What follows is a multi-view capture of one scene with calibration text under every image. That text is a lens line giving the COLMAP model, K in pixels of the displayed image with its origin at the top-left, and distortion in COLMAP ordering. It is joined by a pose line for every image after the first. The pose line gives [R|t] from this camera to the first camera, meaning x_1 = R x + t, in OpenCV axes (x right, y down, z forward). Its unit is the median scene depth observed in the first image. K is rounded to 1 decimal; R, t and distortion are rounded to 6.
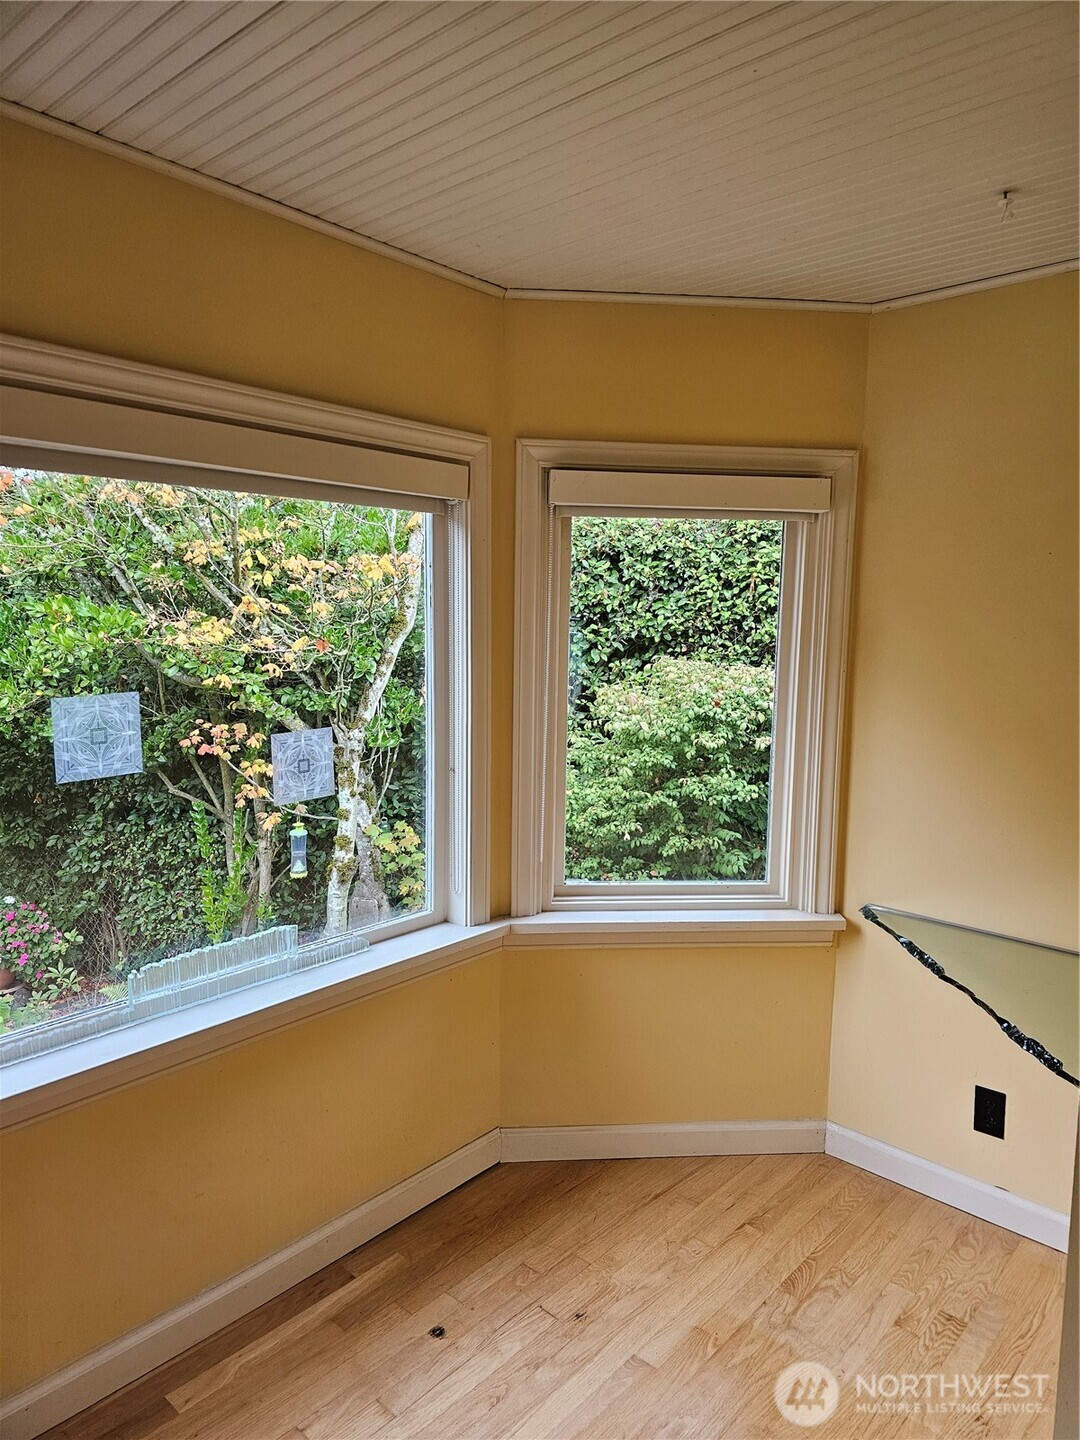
lens RADIAL K [[971.7, 0, 551.6], [0, 971.7, 730.6], [0, 0, 1]] dist [0.062169, -0.051004]
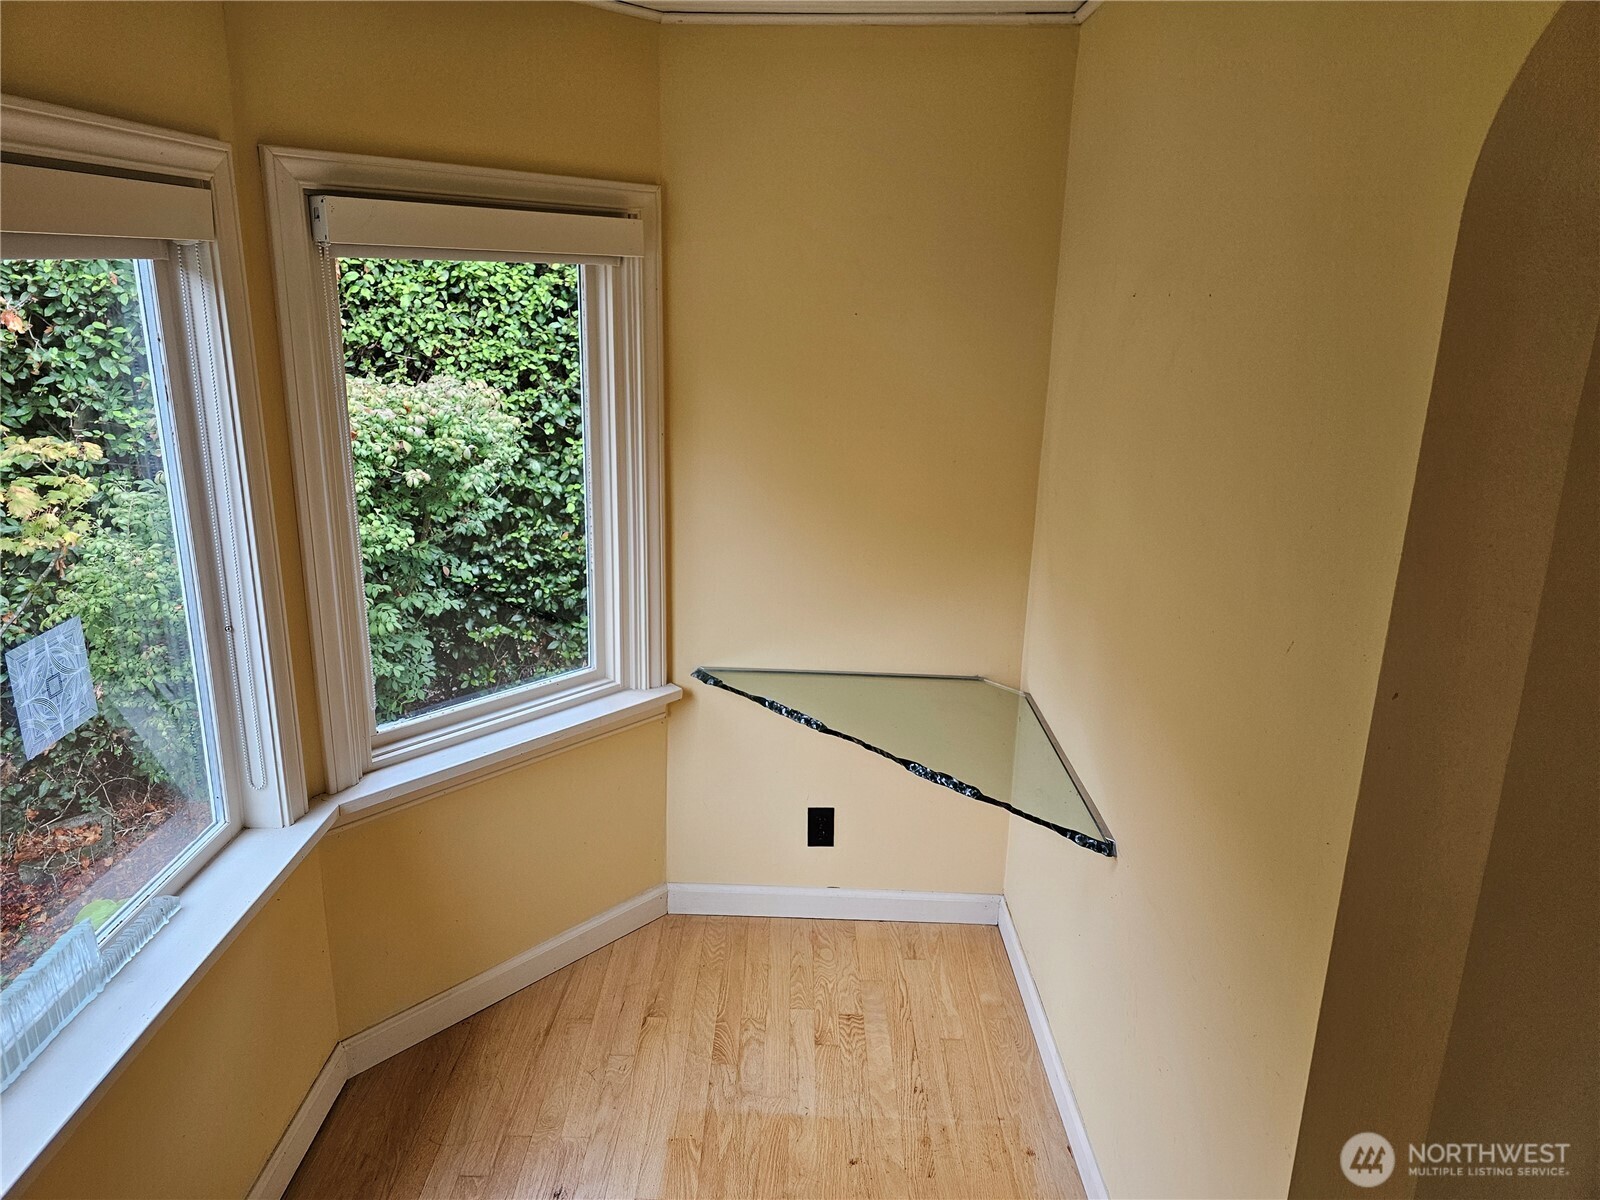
lens RADIAL K [[1079.6, 0, 807.5], [0, 1079.6, 592.3], [0, 0, 1]] dist [0.062169, -0.051004]
pose [[0.751596, -0.184674, 0.633245, -0.263001], [0.068417, 0.976657, 0.203620, -0.108739], [-0.656066, -0.109715, 0.746686, 0.121039]]
